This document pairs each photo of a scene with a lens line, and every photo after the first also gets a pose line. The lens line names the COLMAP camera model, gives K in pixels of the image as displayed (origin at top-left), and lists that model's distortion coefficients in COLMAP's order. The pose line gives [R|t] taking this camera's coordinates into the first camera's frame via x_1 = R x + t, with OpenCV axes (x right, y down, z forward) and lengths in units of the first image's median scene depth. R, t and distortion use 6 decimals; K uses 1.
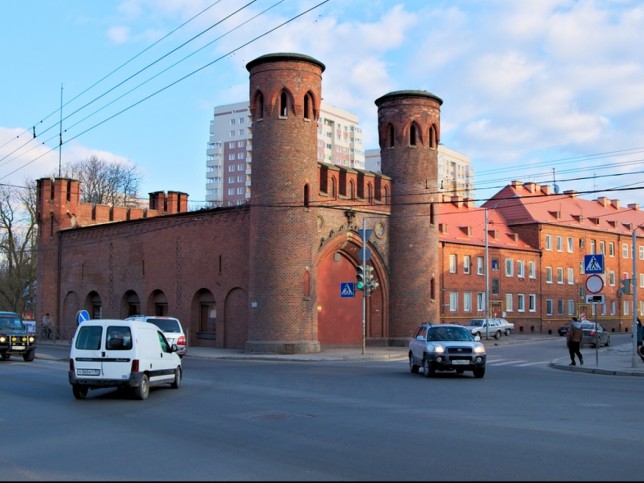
lens RADIAL K [[891.0, 0, 322.0], [0, 891.0, 241.5], [0, 0, 1]] dist [-0.161341, 0.000136]
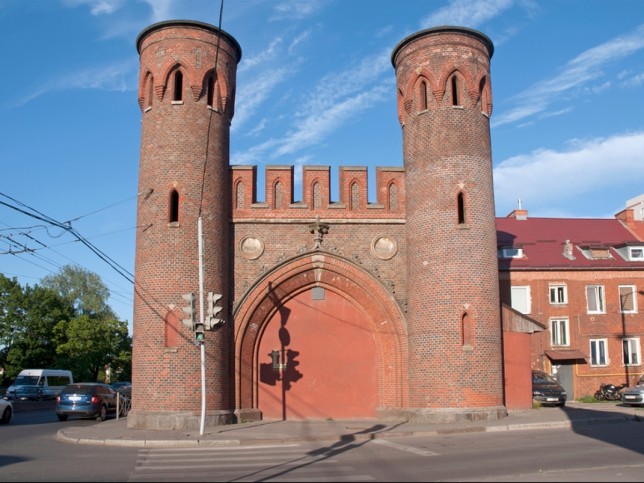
lens RADIAL K [[891.0, 0, 322.0], [0, 891.0, 241.5], [0, 0, 1]] dist [-0.161341, 0.000136]
pose [[0.717728, -0.171149, -0.674962, 0.461295], [0.062064, 0.981189, -0.182802, 0.096857], [0.693552, 0.089311, 0.714849, 0.497492]]
